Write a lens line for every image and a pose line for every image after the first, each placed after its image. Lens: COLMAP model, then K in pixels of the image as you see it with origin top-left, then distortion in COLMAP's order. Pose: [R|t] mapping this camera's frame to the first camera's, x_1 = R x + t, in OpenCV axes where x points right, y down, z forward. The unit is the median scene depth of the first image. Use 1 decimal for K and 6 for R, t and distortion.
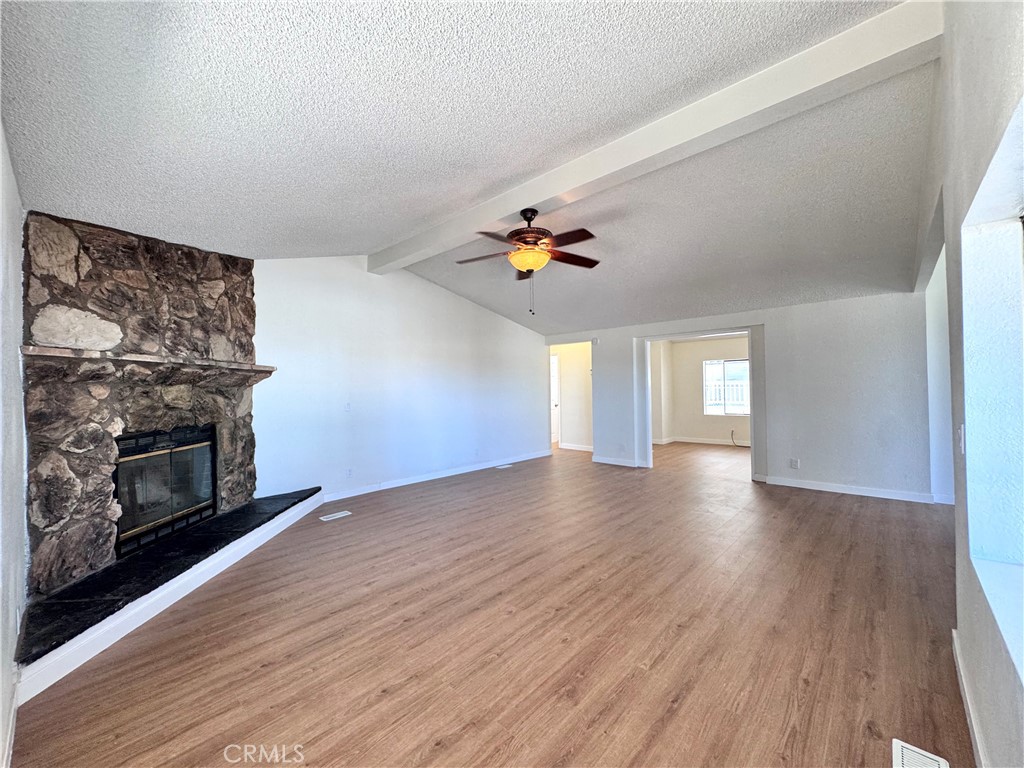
lens RADIAL K [[410.5, 0, 512.2], [0, 410.5, 384.3], [0, 0, 1]] dist [-0.003744, 0.000791]
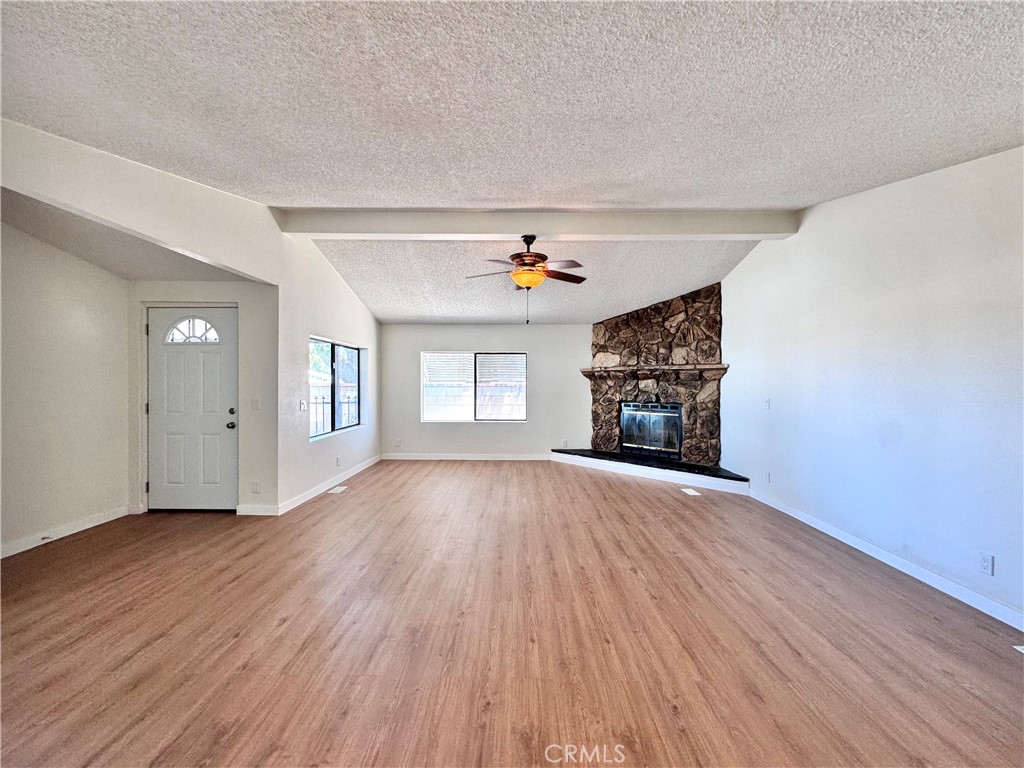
lens RADIAL K [[410.5, 0, 512.2], [0, 410.5, 381.2], [0, 0, 1]] dist [-0.003744, 0.000791]
pose [[-0.742760, 0.015239, -0.669384, 1.085140], [0.013878, 0.999877, 0.007363, -0.016876], [0.669413, -0.003821, -0.742880, 2.281841]]
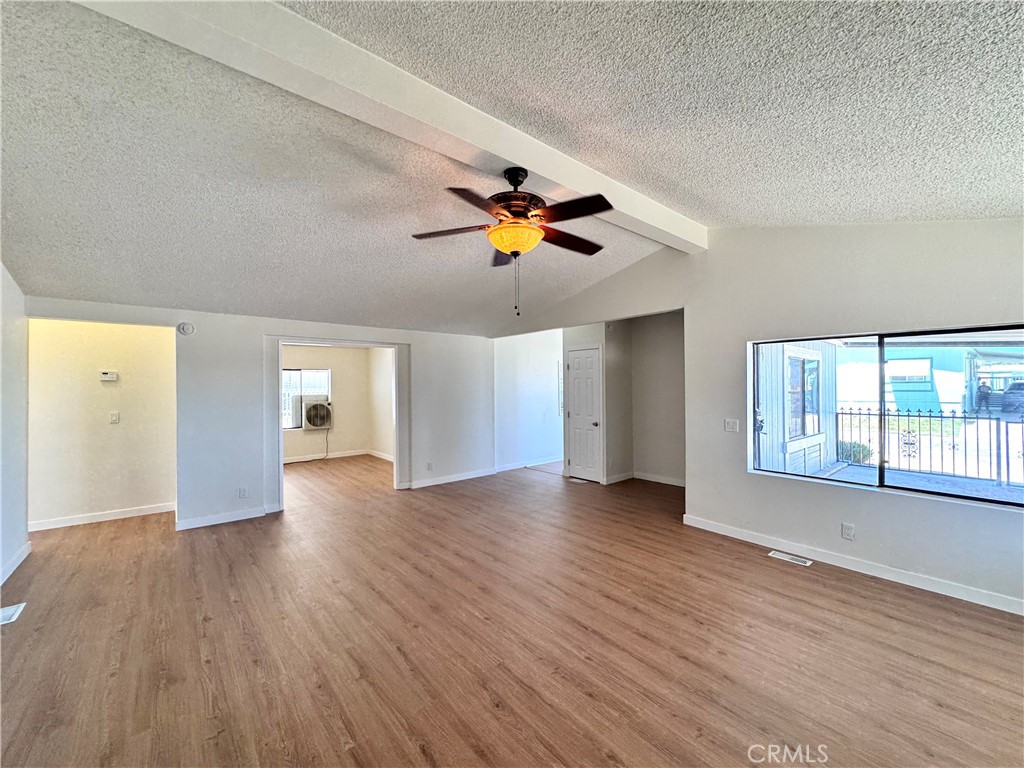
lens RADIAL K [[410.5, 0, 514.2], [0, 410.5, 389.7], [0, 0, 1]] dist [-0.003744, 0.000791]
pose [[0.122143, 0.006535, 0.992491, -0.829664], [-0.003931, 0.999974, -0.006101, -0.033740], [-0.992505, -0.003156, 0.122165, 1.127757]]
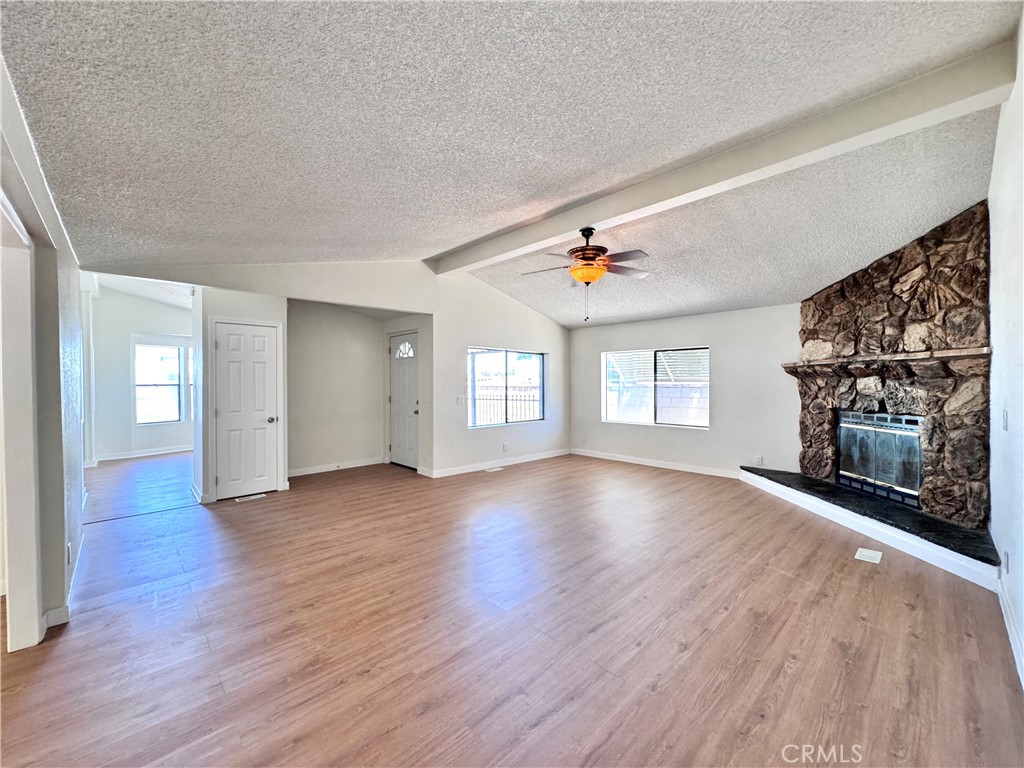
lens RADIAL K [[410.5, 0, 510.5], [0, 410.5, 383.0], [0, 0, 1]] dist [-0.003744, 0.000791]
pose [[-0.997710, 0.019894, 0.064645, 0.233869], [0.019656, 0.999797, -0.004315, 0.002934], [-0.064717, -0.003034, -0.997899, 2.647725]]
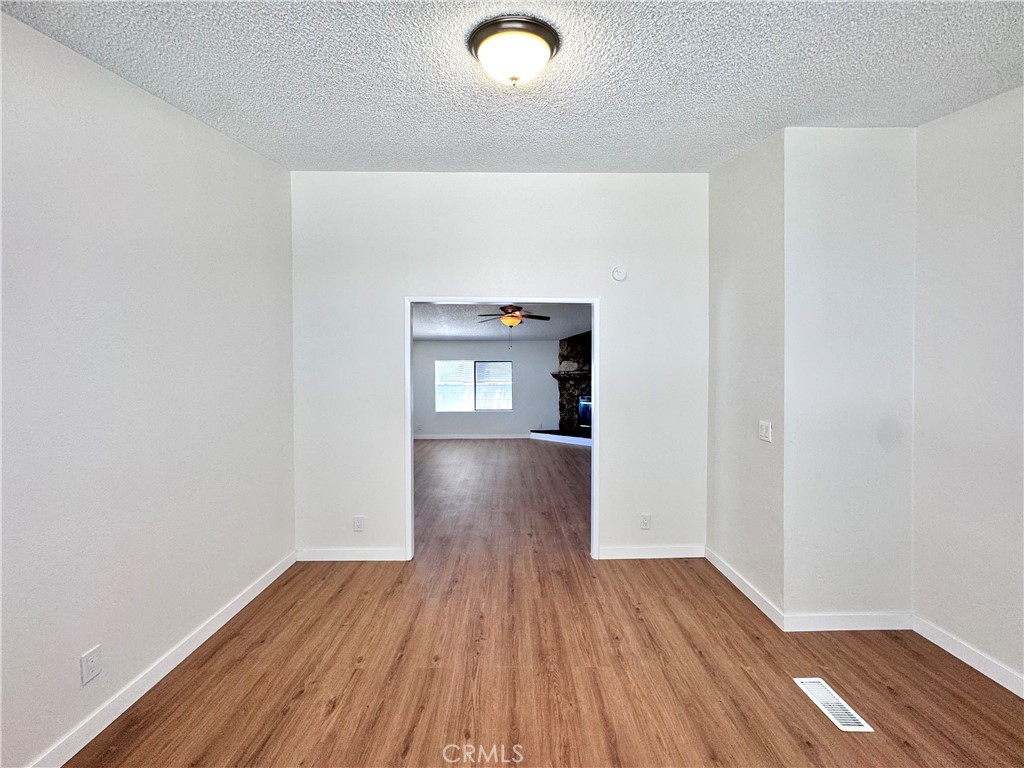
lens RADIAL K [[410.5, 0, 515.6], [0, 410.5, 378.0], [0, 0, 1]] dist [-0.003744, 0.000791]
pose [[-0.721209, 0.018705, -0.692465, 1.723634], [0.021322, 0.999761, 0.004799, -0.043550], [0.692389, -0.011303, -0.721436, 3.000030]]
